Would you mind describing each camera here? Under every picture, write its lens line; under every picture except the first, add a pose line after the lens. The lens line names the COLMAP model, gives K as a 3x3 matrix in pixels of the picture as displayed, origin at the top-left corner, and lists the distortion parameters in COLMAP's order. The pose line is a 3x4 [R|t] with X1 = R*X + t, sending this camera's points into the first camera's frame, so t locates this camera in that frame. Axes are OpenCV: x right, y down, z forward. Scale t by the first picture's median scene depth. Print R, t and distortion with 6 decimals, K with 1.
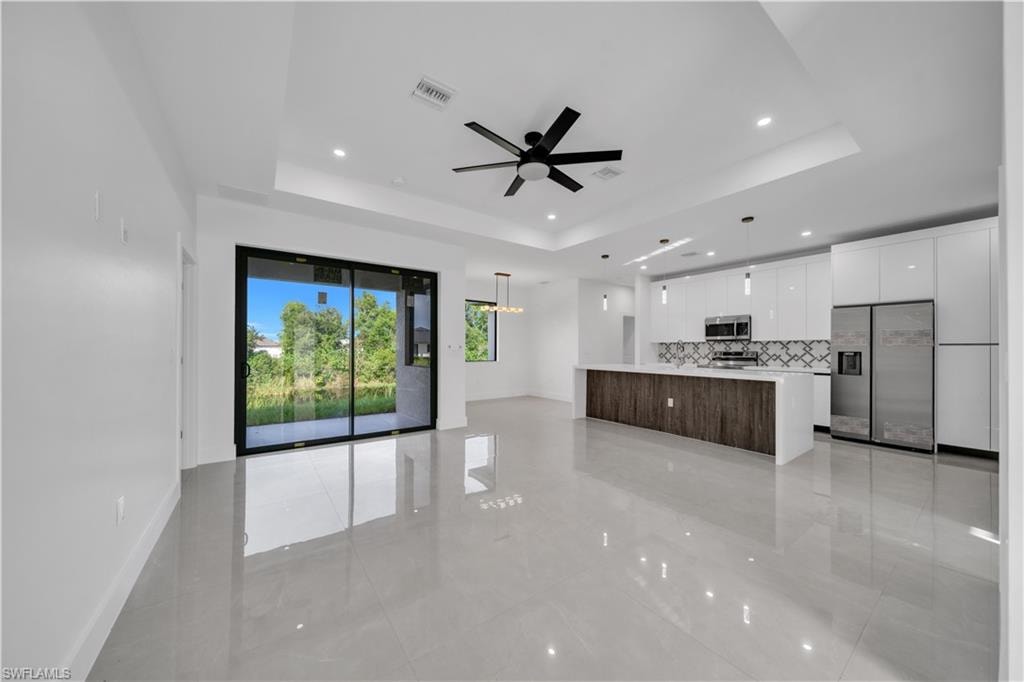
lens RADIAL K [[353.7, 0, 514.9], [0, 353.7, 349.0], [0, 0, 1]] dist [-0.000811, -0.000442]
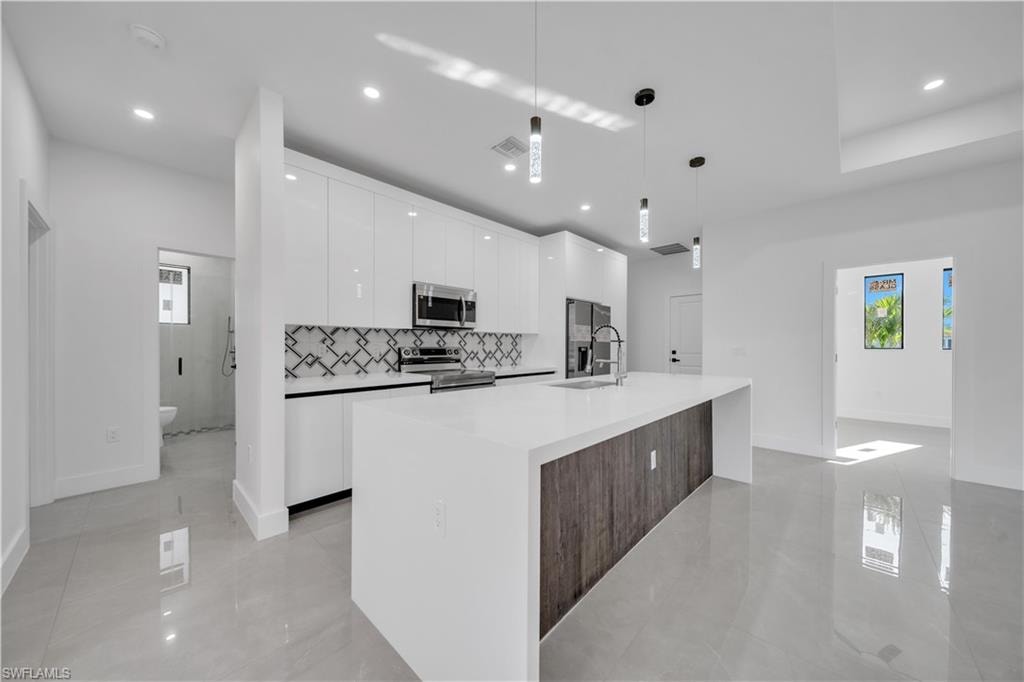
lens RADIAL K [[353.7, 0, 514.8], [0, 353.7, 346.0], [0, 0, 1]] dist [-0.000811, -0.000442]
pose [[-0.186572, -0.004529, 0.982431, 0.018469], [-0.003982, 0.999985, 0.003854, 0.001497], [-0.982433, -0.003193, -0.186587, 1.075744]]
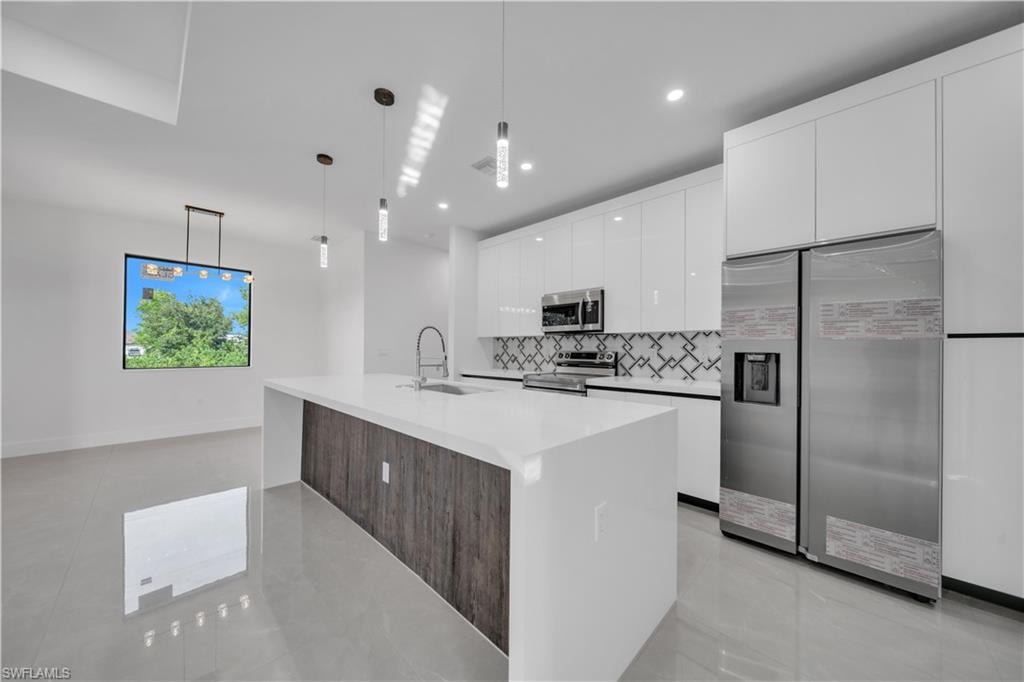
lens RADIAL K [[353.7, 0, 516.5], [0, 353.7, 348.9], [0, 0, 1]] dist [-0.000811, -0.000442]
pose [[0.984682, 0.004037, 0.174312, 0.442142], [-0.004049, 0.999992, -0.000292, 0.003239], [-0.174311, -0.000418, 0.984691, 0.475473]]
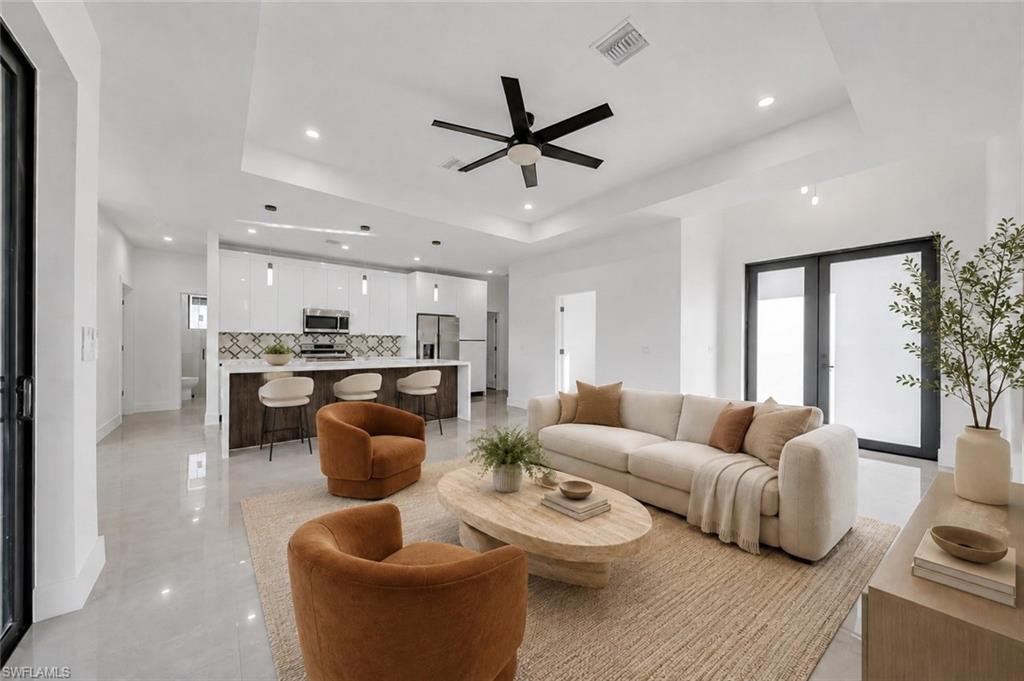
lens RADIAL K [[353.7, 0, 513.5], [0, 353.7, 342.3], [0, 0, 1]] dist [-0.000811, -0.000442]
pose [[-0.057420, 0.002354, 0.998347, -0.473247], [-0.007692, 0.999966, -0.002801, 0.000316], [-0.998321, -0.007840, -0.057400, 0.567473]]
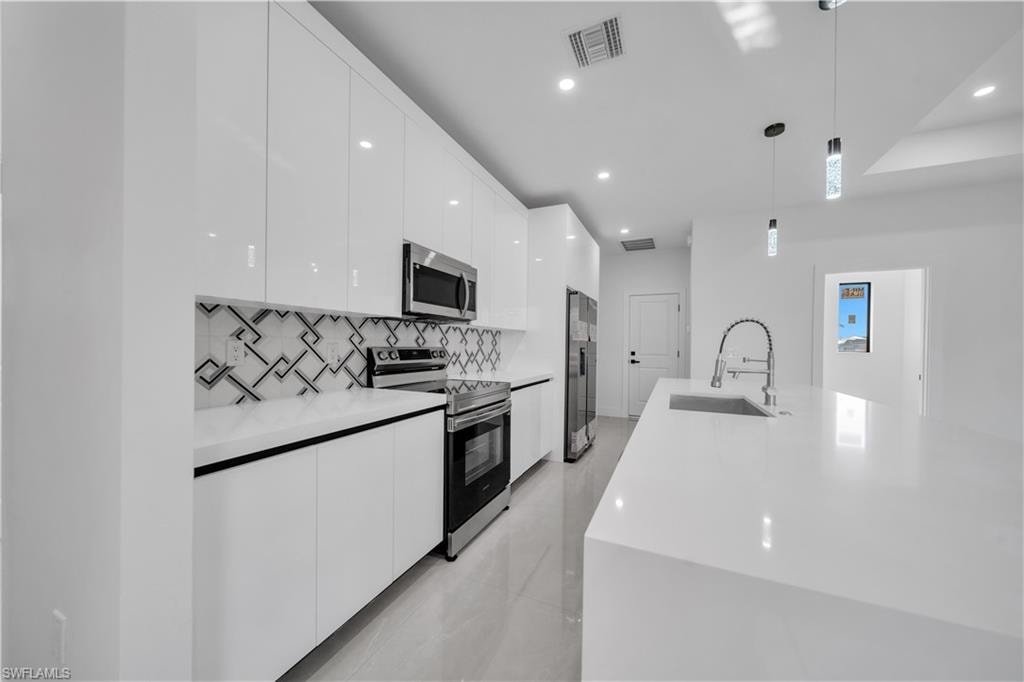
lens RADIAL K [[353.7, 0, 515.0], [0, 353.7, 347.5], [0, 0, 1]] dist [-0.000811, -0.000442]
pose [[-0.493375, -0.014664, 0.869693, 0.252098], [-0.014899, 0.999854, 0.008406, 0.001891], [-0.869689, -0.008810, -0.493521, 1.206563]]
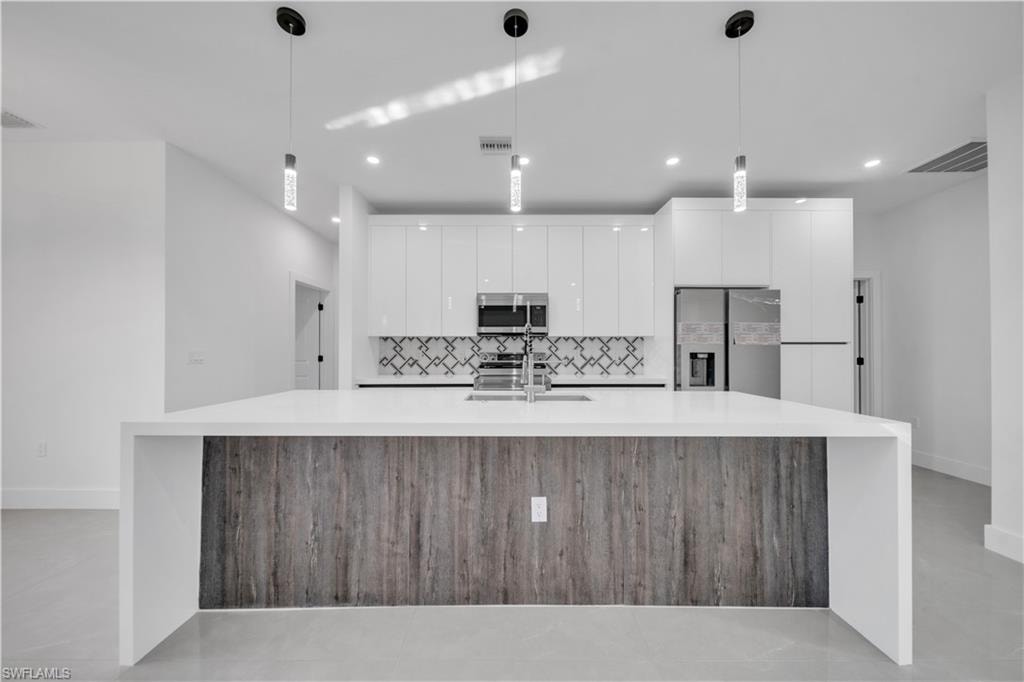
lens RADIAL K [[353.7, 0, 515.5], [0, 353.7, 347.6], [0, 0, 1]] dist [-0.000811, -0.000442]
pose [[0.585848, 0.004470, 0.810409, 0.134472], [0.000637, 0.999982, -0.005975, 0.001173], [-0.810421, 0.004017, 0.585834, 0.700518]]
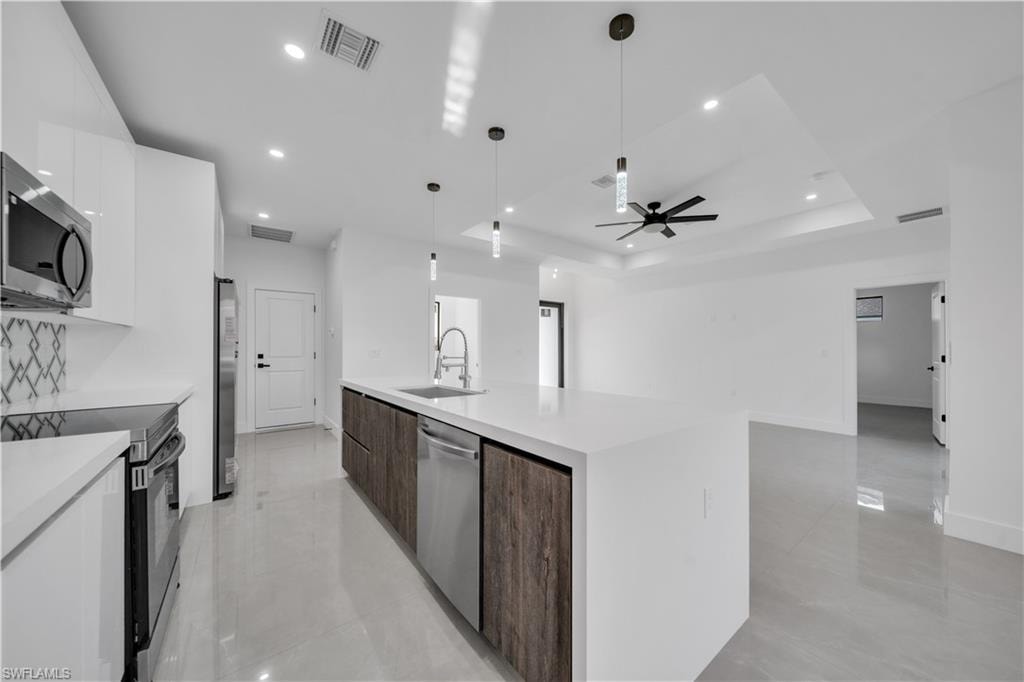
lens RADIAL K [[353.7, 0, 512.9], [0, 353.7, 346.4], [0, 0, 1]] dist [-0.000811, -0.000442]
pose [[-0.999839, -0.003202, -0.017664, 0.353613], [-0.003088, 0.999974, -0.006469, 0.001694], [0.017684, -0.006413, -0.999823, 1.303887]]
